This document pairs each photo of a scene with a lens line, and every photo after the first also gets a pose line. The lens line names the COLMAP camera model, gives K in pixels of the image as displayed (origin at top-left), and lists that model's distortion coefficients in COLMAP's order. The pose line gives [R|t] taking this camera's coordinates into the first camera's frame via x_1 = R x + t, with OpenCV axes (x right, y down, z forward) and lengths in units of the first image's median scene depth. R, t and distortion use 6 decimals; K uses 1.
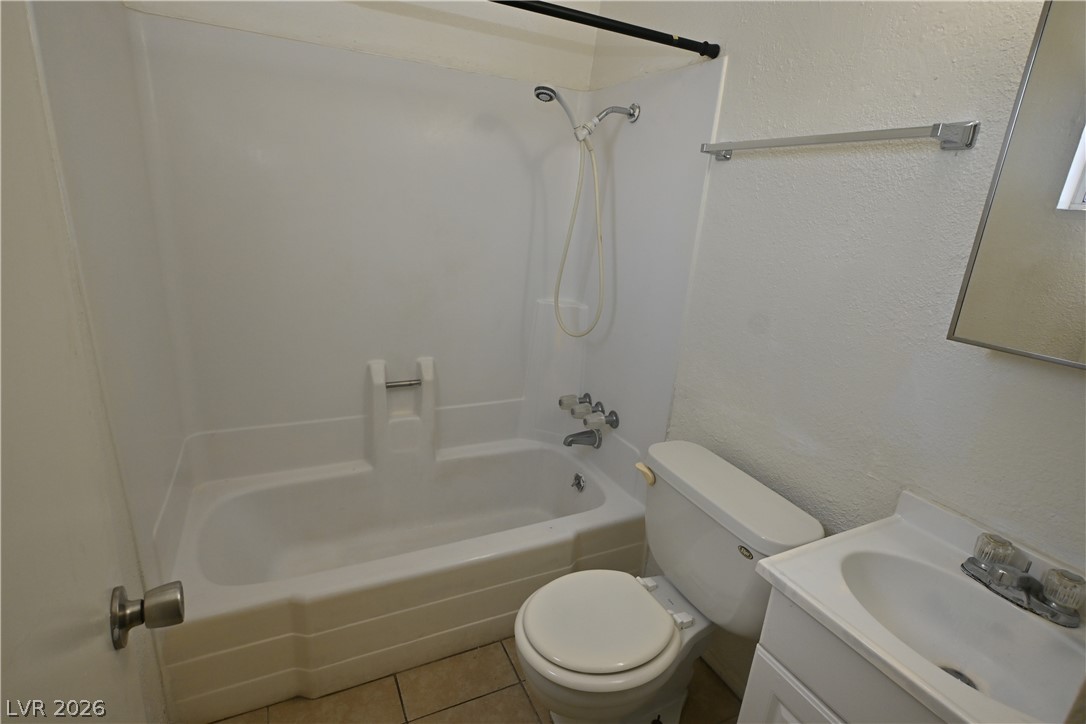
lens RADIAL K [[543.3, 0, 543.0], [0, 543.3, 362.0], [0, 0, 1]] dist [-0.001516, -0.000162]
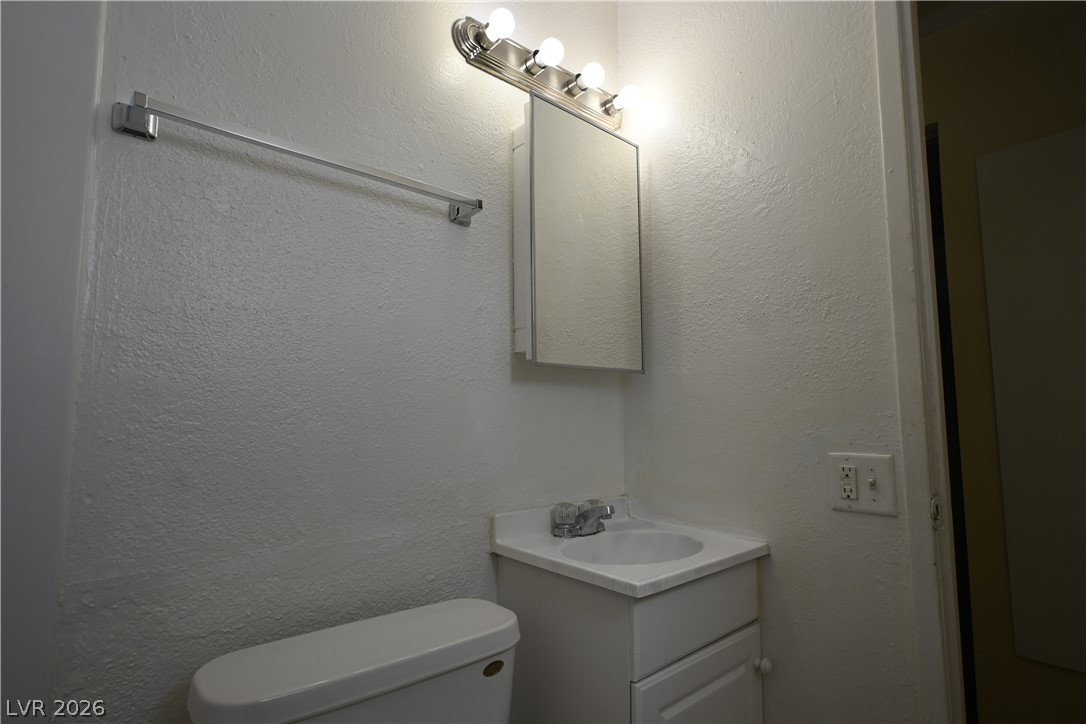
lens RADIAL K [[543.3, 0, 543.0], [0, 543.3, 362.0], [0, 0, 1]] dist [-0.001516, -0.000162]
pose [[-0.253447, 0.026445, 0.966988, -0.401328], [0.260657, 0.964520, 0.041940, -0.078008], [-0.931570, 0.262682, -0.251348, 1.034957]]
